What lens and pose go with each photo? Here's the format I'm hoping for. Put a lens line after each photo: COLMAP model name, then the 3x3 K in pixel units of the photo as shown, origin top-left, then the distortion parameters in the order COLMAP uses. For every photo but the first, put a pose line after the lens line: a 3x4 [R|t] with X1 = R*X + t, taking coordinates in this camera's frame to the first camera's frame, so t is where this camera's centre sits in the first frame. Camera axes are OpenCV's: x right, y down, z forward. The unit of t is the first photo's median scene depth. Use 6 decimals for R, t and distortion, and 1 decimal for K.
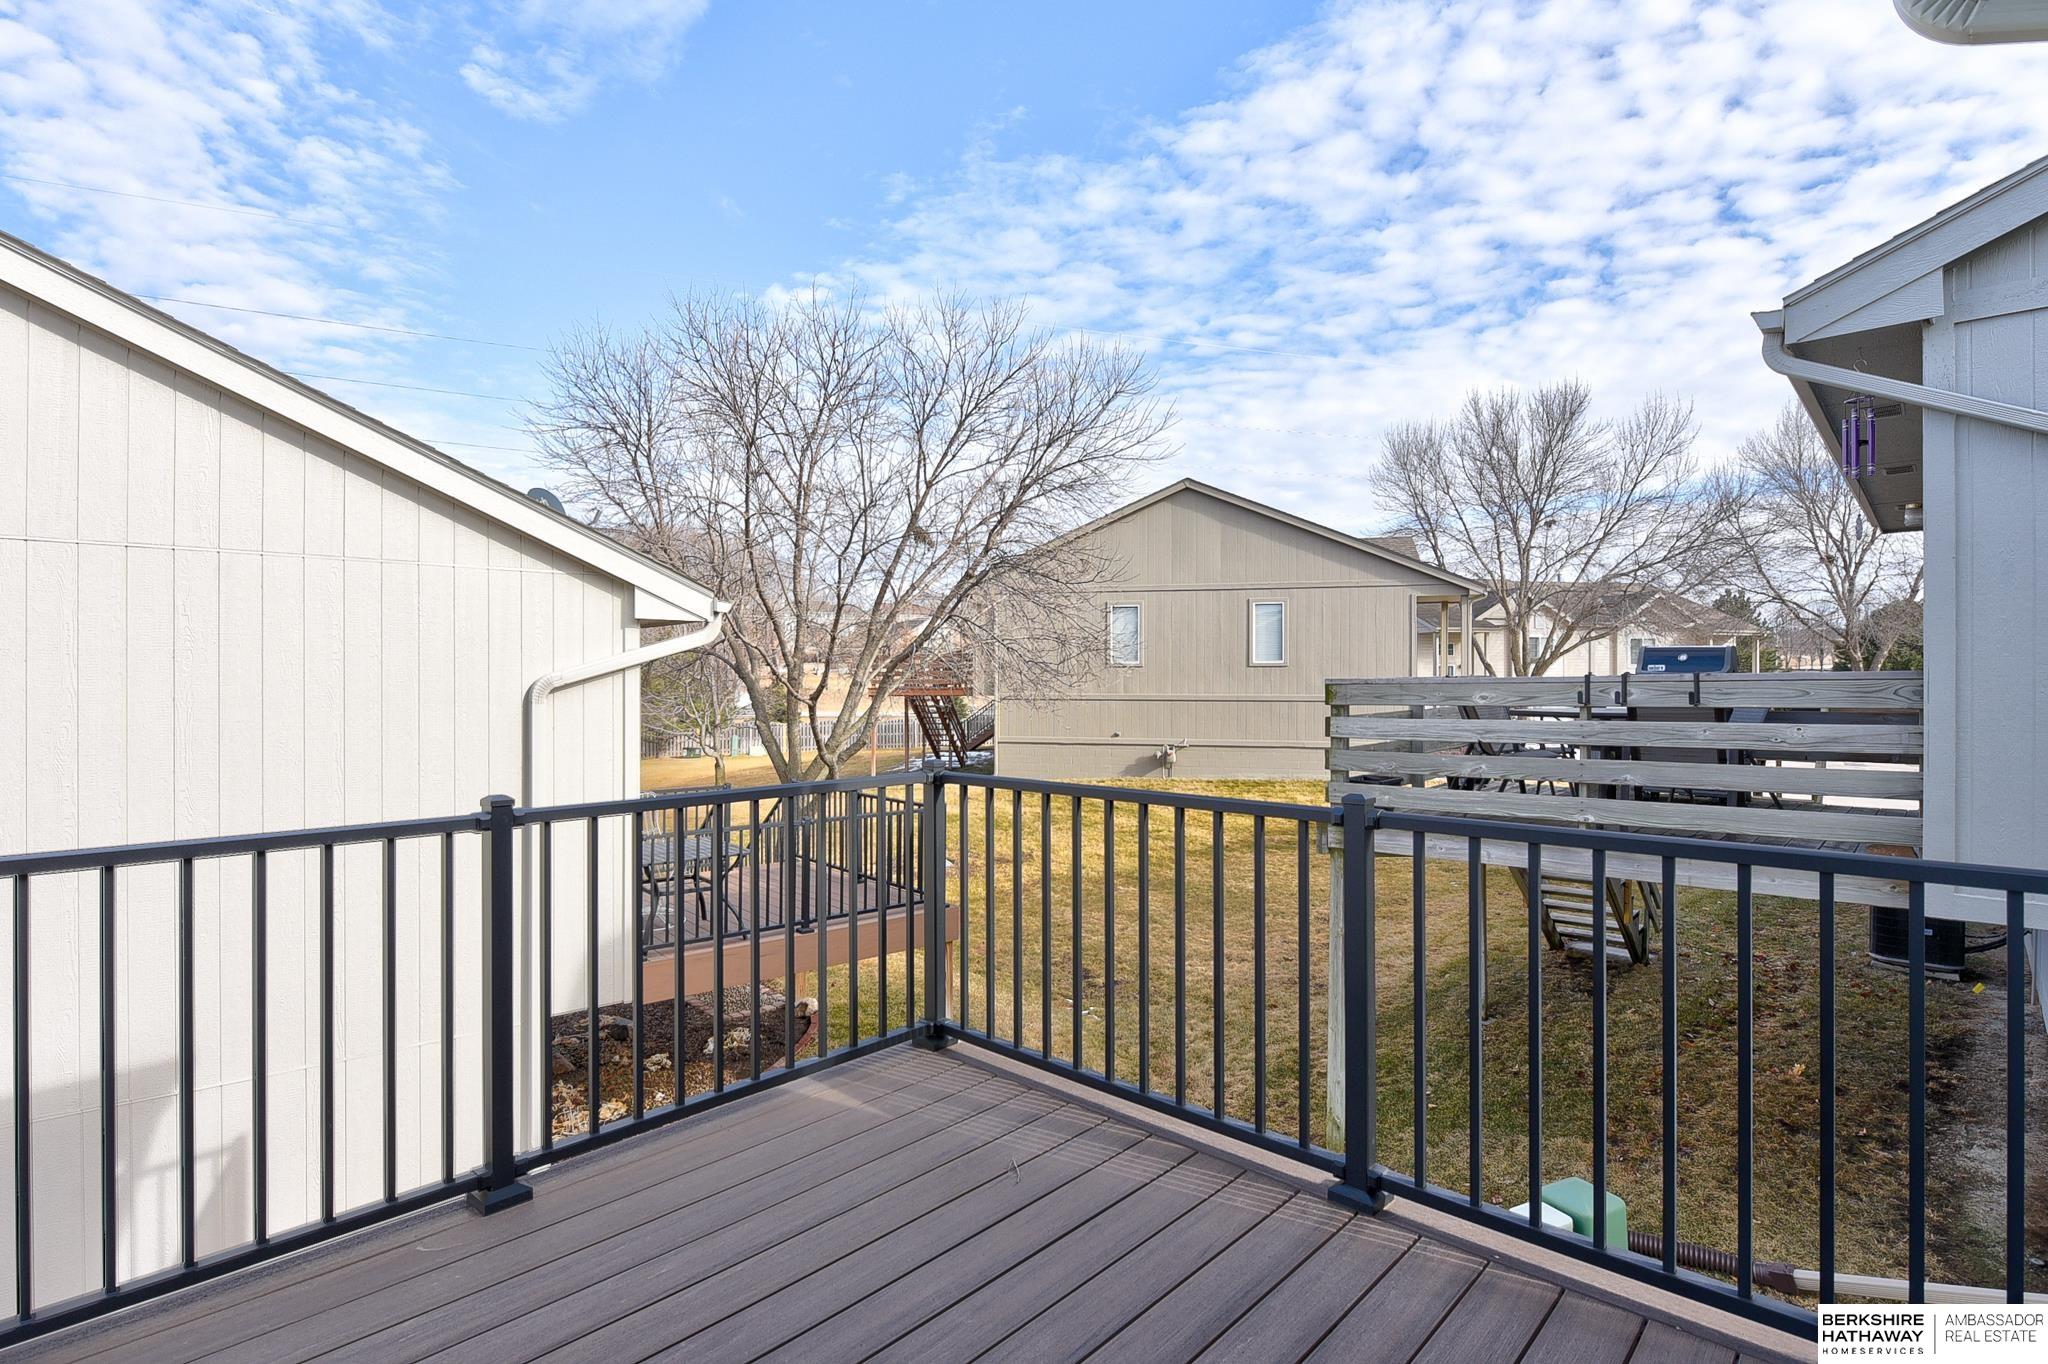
lens RADIAL K [[982.1, 0, 1024.0], [0, 982.1, 682.0], [0, 0, 1]] dist [-0.002461, -0.000495]
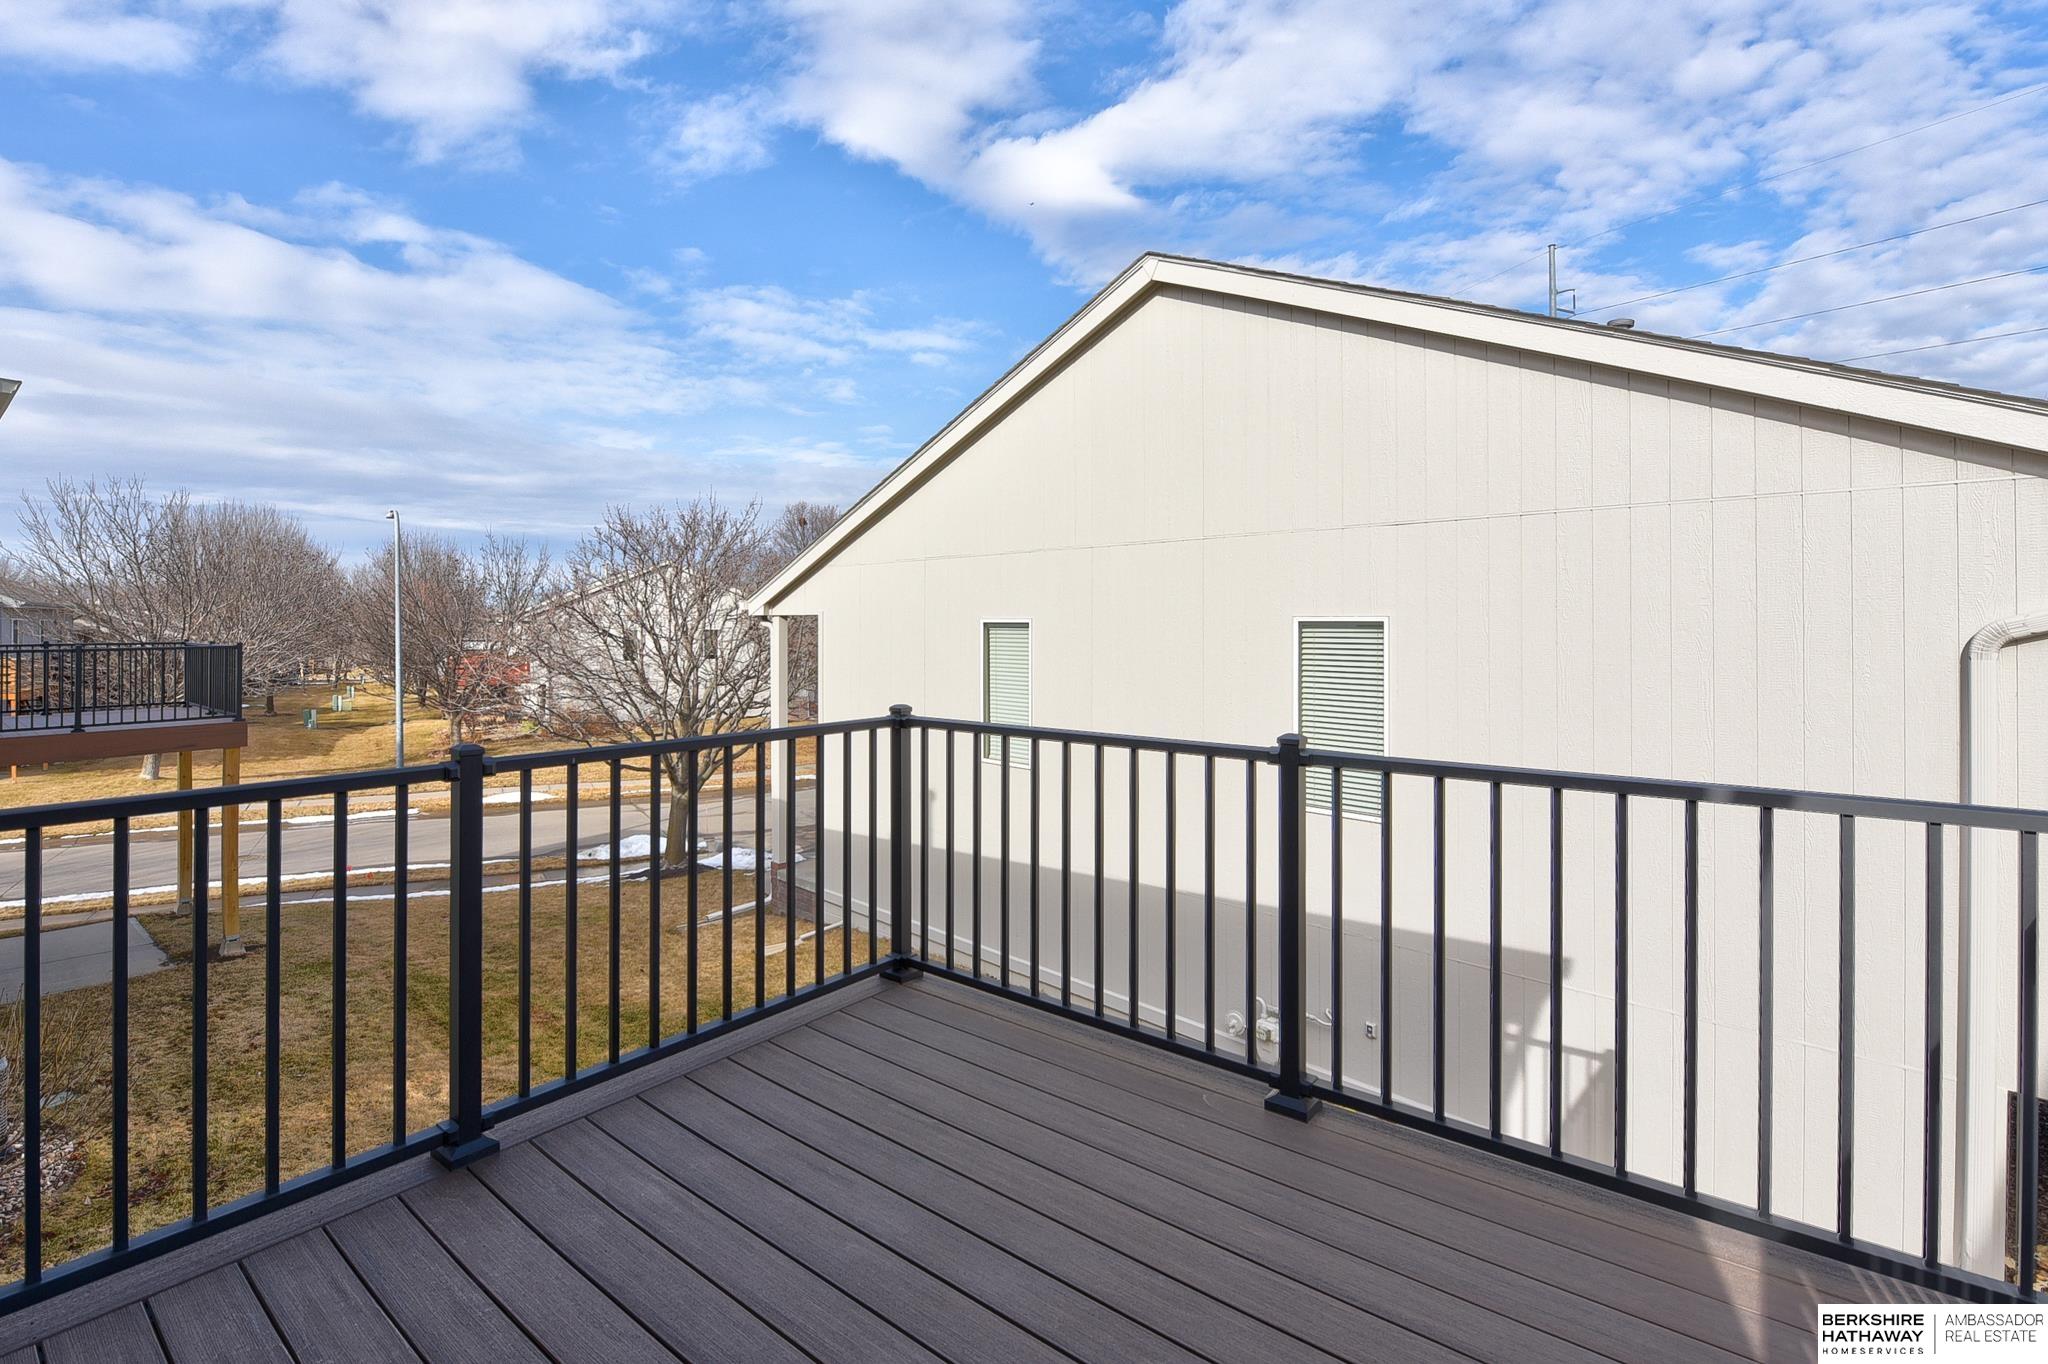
lens RADIAL K [[1021.1, 0, 1018.2], [0, 1021.1, 612.5], [0, 0, 1]] dist [-0.000415, -0.000882]
pose [[0.062286, -0.007729, -0.998028, 0.288805], [-0.012423, 0.999887, -0.008519, -0.002902], [0.997981, 0.012929, 0.062183, 0.312821]]
